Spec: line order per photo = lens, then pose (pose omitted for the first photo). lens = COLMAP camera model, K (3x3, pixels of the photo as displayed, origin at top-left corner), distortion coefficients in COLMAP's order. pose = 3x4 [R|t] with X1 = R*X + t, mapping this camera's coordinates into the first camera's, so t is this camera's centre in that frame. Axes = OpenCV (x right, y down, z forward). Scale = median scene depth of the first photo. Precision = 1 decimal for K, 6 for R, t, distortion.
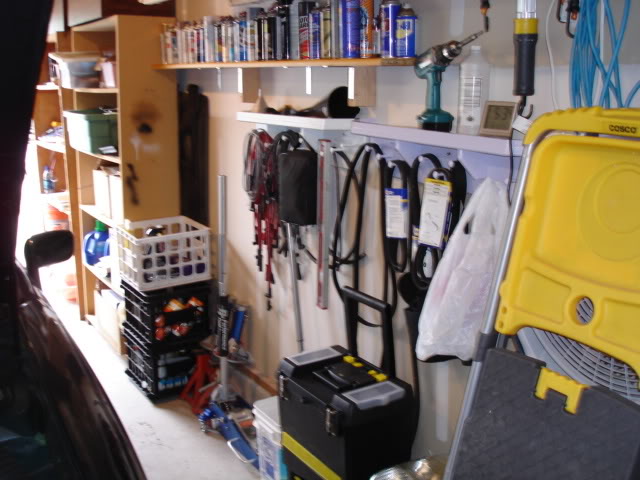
lens RADIAL K [[750.1, 0, 319.5], [0, 750.1, 239.7], [0, 0, 1]] dist [-0.058422, 0.000000]
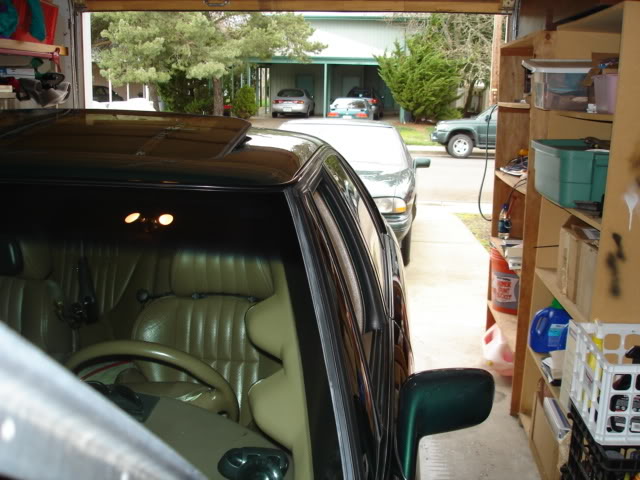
lens RADIAL K [[750.1, 0, 318.9], [0, 750.1, 238.4], [0, 0, 1]] dist [-0.058422, 0.000000]
pose [[0.809991, 0.136713, -0.570284, -0.087970], [-0.152782, 0.988060, 0.019865, -0.063101], [0.566191, 0.071039, 0.821207, 0.307169]]
